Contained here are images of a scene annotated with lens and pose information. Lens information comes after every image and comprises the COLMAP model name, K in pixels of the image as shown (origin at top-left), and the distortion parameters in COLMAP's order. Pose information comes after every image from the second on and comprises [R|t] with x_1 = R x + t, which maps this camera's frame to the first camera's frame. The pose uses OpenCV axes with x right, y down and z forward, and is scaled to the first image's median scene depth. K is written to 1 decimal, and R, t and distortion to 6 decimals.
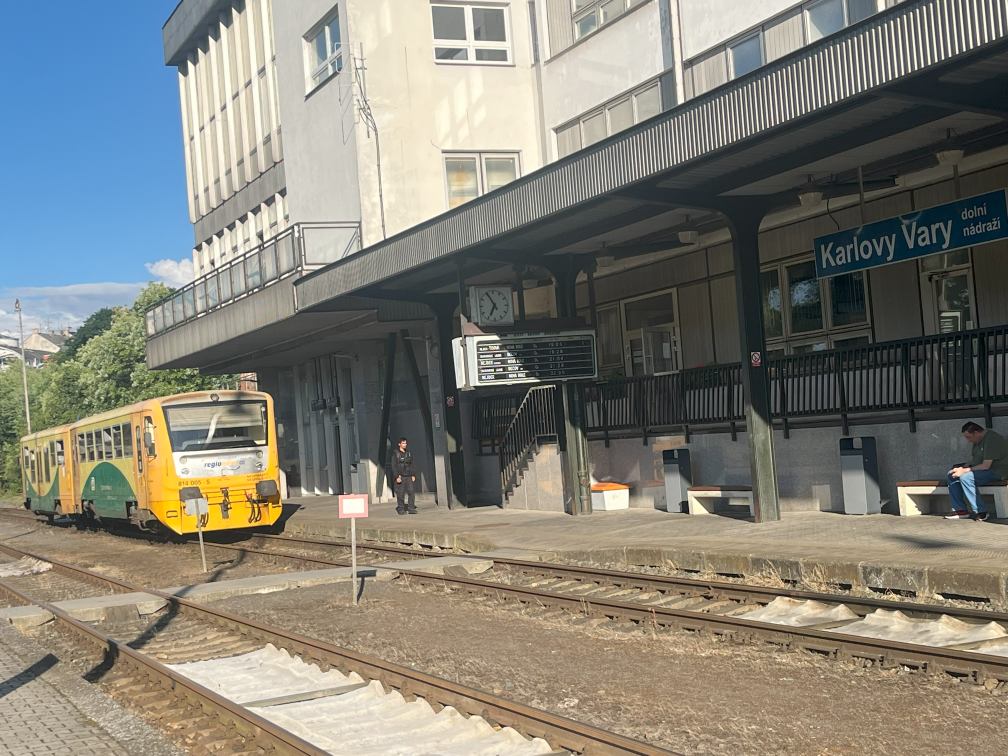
lens RADIAL K [[1475.1, 0, 476.2], [0, 1475.1, 382.0], [0, 0, 1]] dist [0.127083, 0.000000]
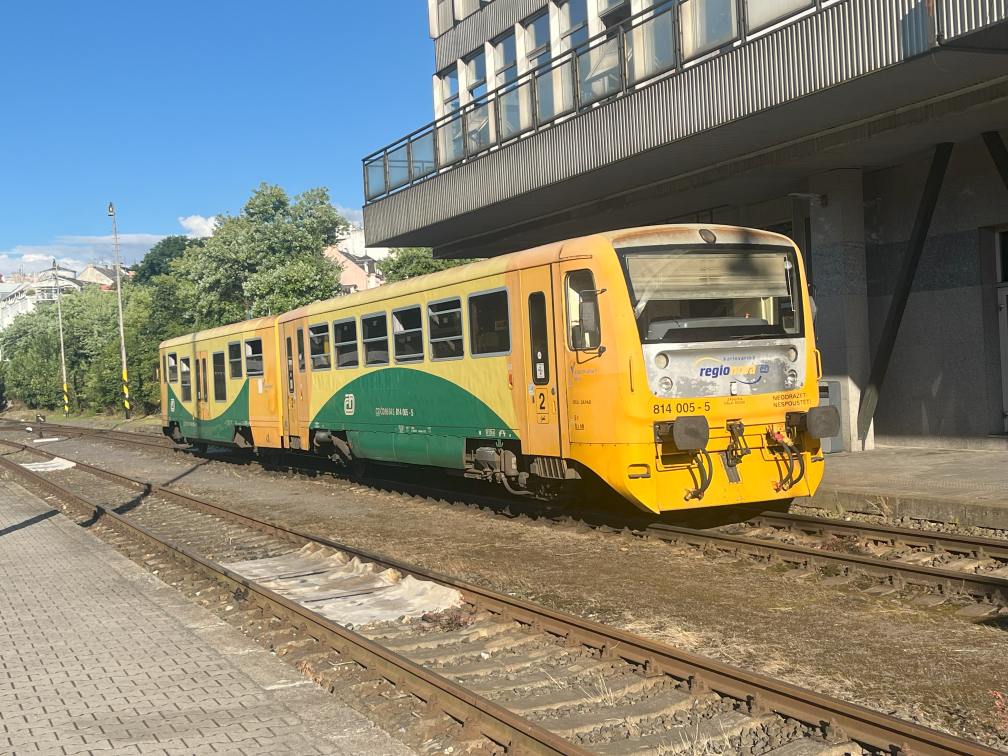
lens RADIAL K [[1240.5, 0, 515.0], [0, 1240.5, 382.0], [0, 0, 1]] dist [0.054825, 0.000000]
pose [[0.998366, 0.026972, 0.050384, -0.261160], [-0.029021, 0.998763, 0.040384, 0.044437], [-0.049232, -0.041781, 0.997913, 0.593384]]
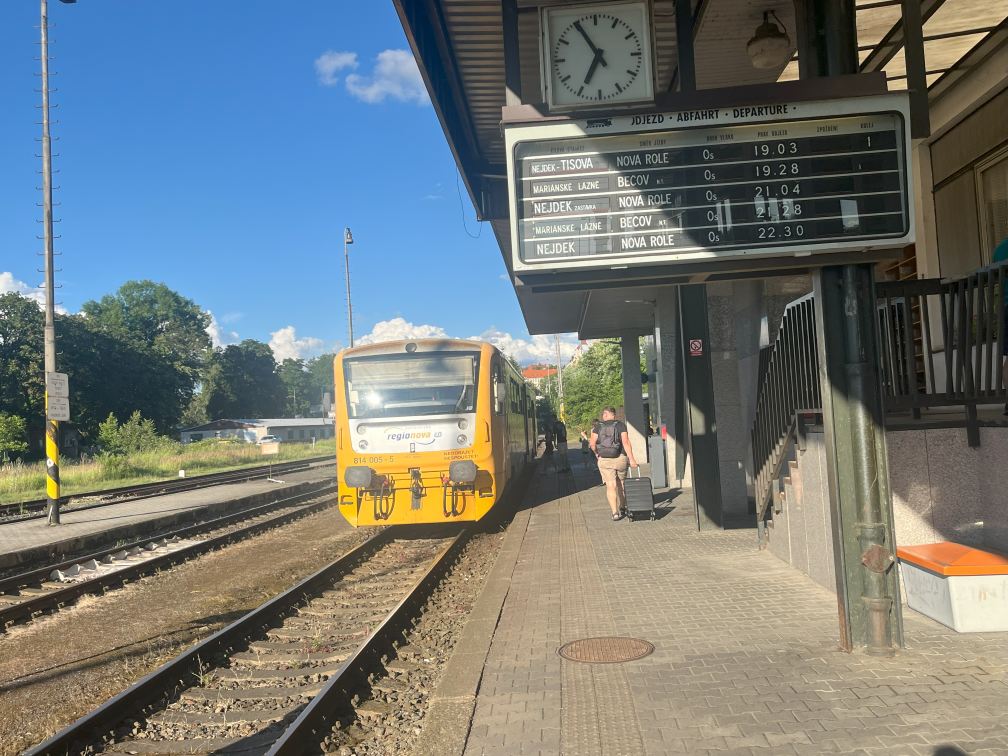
lens RADIAL K [[886.6, 0, 509.5], [0, 886.6, 376.3], [0, 0, 1]] dist [0.058000, 0.007760]
pose [[0.897756, 0.008607, -0.440409, 0.070153], [-0.002664, 0.999897, 0.014110, 0.018696], [0.440485, -0.011494, 0.897686, 0.616887]]
